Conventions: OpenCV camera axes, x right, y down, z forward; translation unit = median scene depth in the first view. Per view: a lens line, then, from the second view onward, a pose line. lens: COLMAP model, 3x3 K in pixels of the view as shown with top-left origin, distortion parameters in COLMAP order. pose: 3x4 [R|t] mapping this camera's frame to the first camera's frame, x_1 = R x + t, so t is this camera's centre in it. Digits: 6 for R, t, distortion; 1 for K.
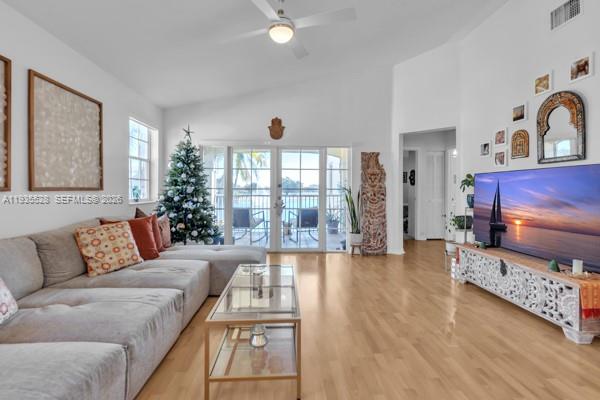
lens RADIAL K [[282.5, 0, 291.7], [0, 282.5, 189.5], [0, 0, 1]] dist [-0.006363, -0.000717]
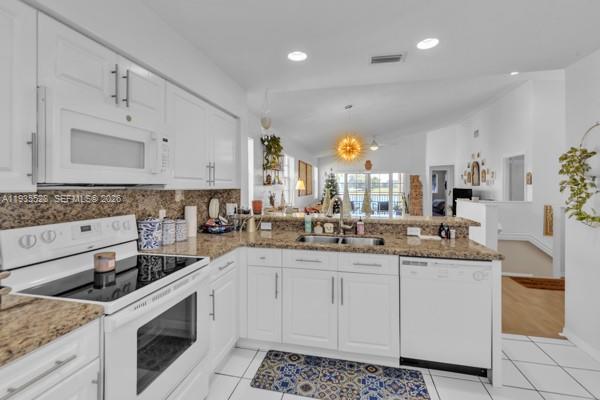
lens RADIAL K [[275.8, 0, 298.0], [0, 275.8, 186.3], [0, 0, 1]] dist [0.007419, 0.000190]
pose [[0.969295, -0.000670, -0.245901, -0.090302], [0.001784, 0.999989, 0.004308, -0.096882], [0.245895, -0.004614, 0.969285, -1.953333]]
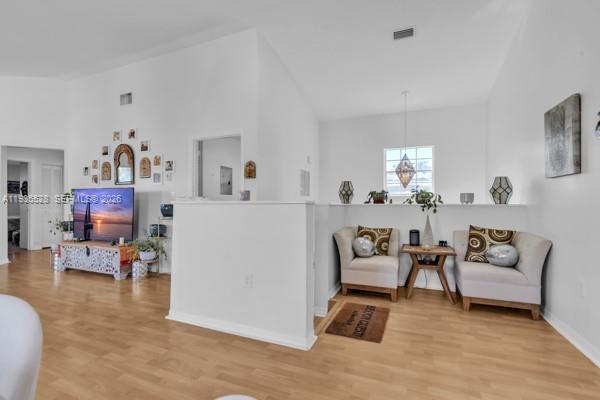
lens RADIAL K [[275.8, 0, 296.6], [0, 275.8, 205.0], [0, 0, 1]] dist [0.007419, 0.000190]
pose [[0.420598, -0.007127, 0.907219, -0.129097], [-0.002958, 0.999953, 0.009226, 0.006213], [-0.907242, -0.006564, 0.420557, -0.612763]]
